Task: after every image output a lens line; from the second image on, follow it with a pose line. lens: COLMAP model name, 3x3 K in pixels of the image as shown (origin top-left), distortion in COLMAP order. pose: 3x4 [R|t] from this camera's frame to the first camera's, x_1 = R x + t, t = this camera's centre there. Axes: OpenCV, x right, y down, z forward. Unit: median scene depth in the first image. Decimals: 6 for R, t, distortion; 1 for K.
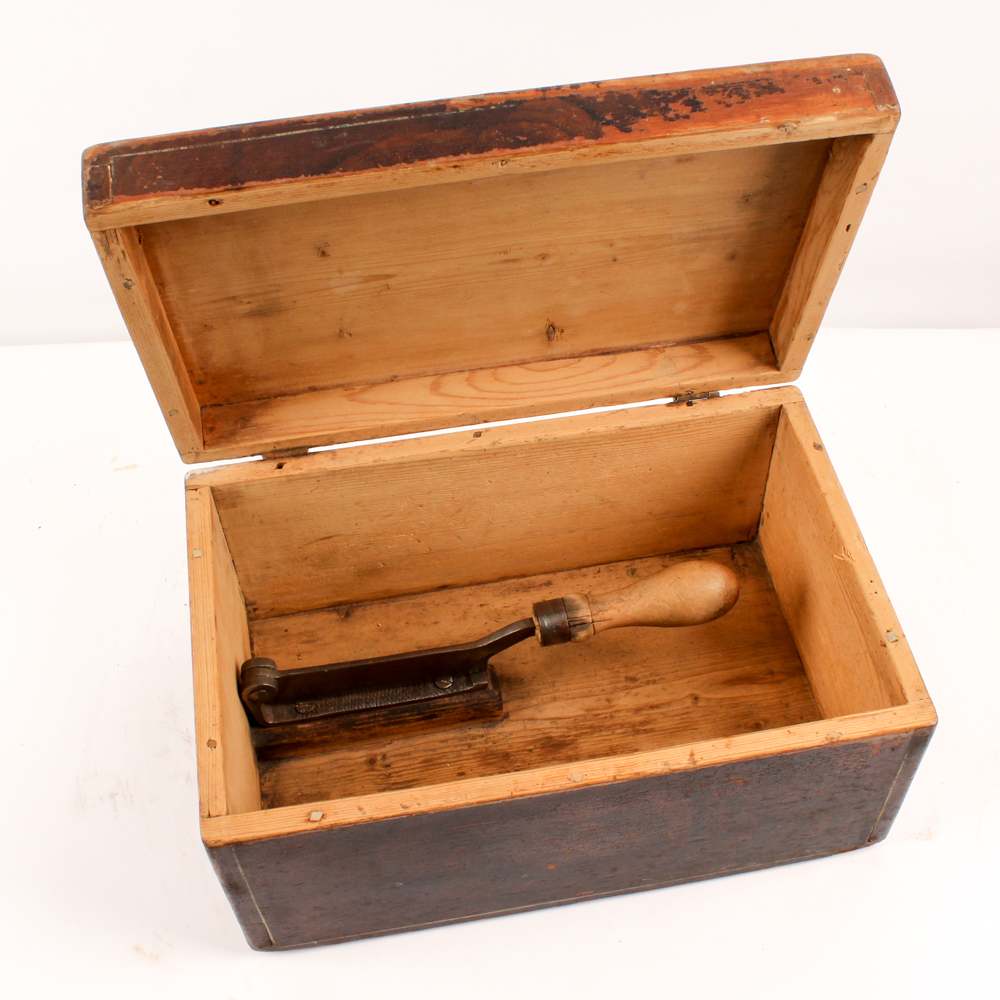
lens RADIAL K [[1304.1, 0, 474.6], [0, 1304.1, 520.5], [0, 0, 1]] dist [-0.108651, 0.000000]
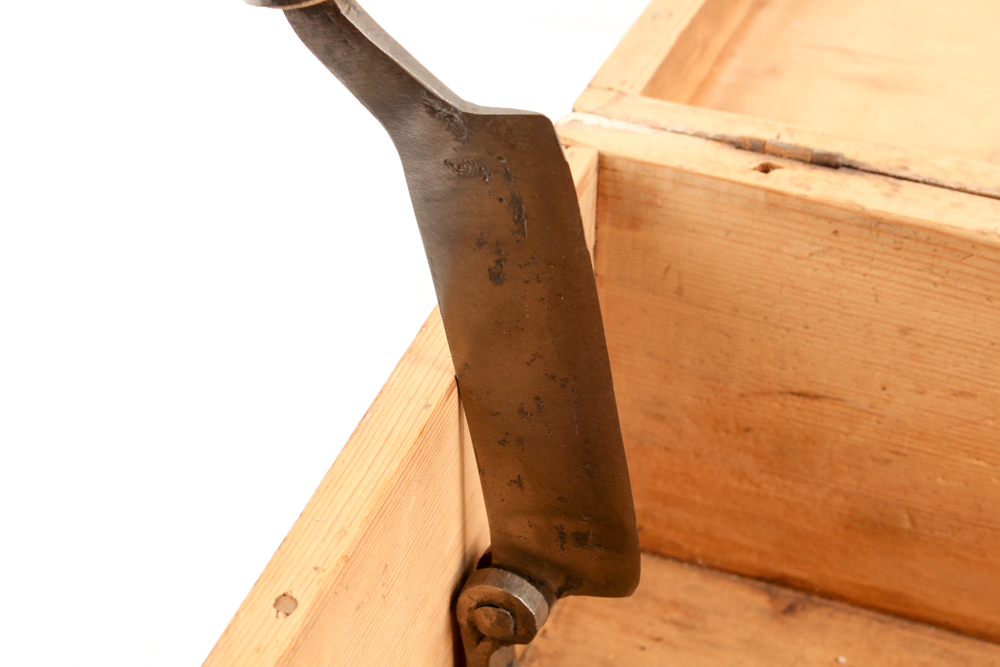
lens RADIAL K [[2003.0, 0, 501.4], [0, 2003.0, 335.0], [0, 0, 1]] dist [0.030940, 0.000000]
pose [[0.863212, 0.344771, -0.368779, 0.036587], [-0.412464, 0.902849, -0.121393, 0.120483], [0.291099, 0.256896, 0.921556, 0.369807]]
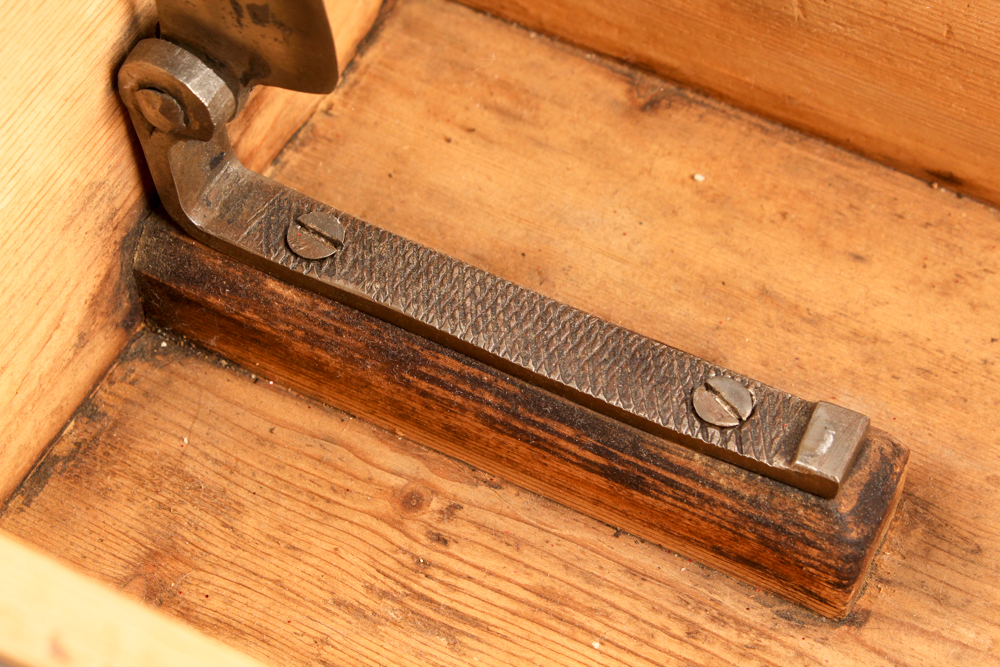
lens RADIAL K [[2242.3, 0, 502.5], [0, 2242.3, 329.0], [0, 0, 1]] dist [0.071609, 0.000000]
pose [[0.793865, 0.514734, -0.323770, 0.095328], [-0.482485, 0.857245, 0.179834, 0.039875], [0.370116, 0.013450, 0.928888, 0.498726]]
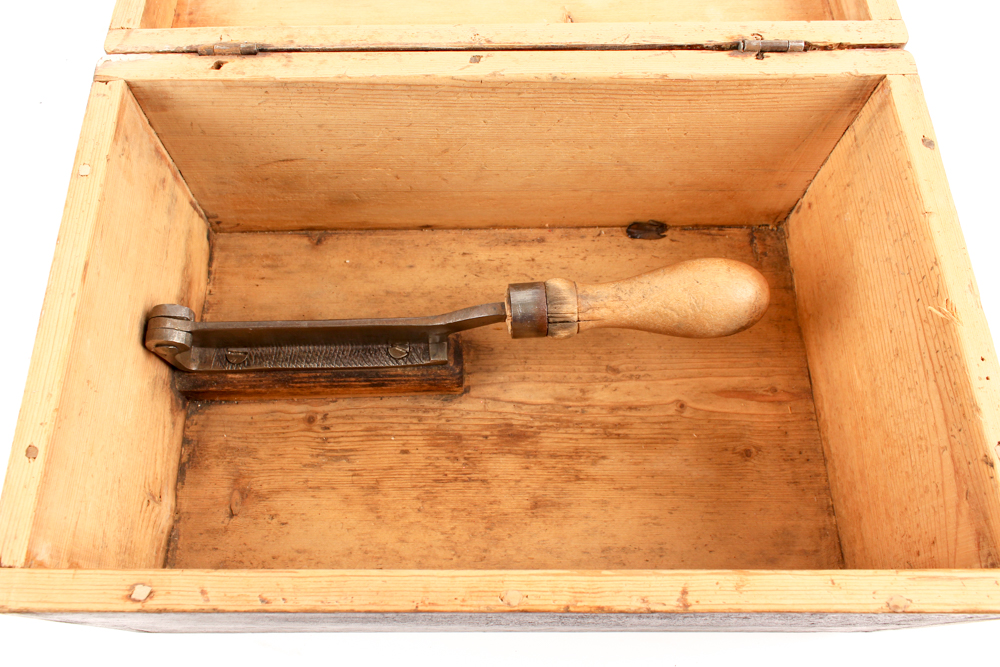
lens RADIAL K [[782.1, 0, 463.8], [0, 782.1, 326.6], [0, 0, 1]] dist [-0.005564, -0.003527]
pose [[0.987276, 0.154690, -0.036840, 0.036320], [-0.138380, 0.949915, 0.280201, -0.043617], [0.078339, -0.271538, 0.959234, 0.505597]]
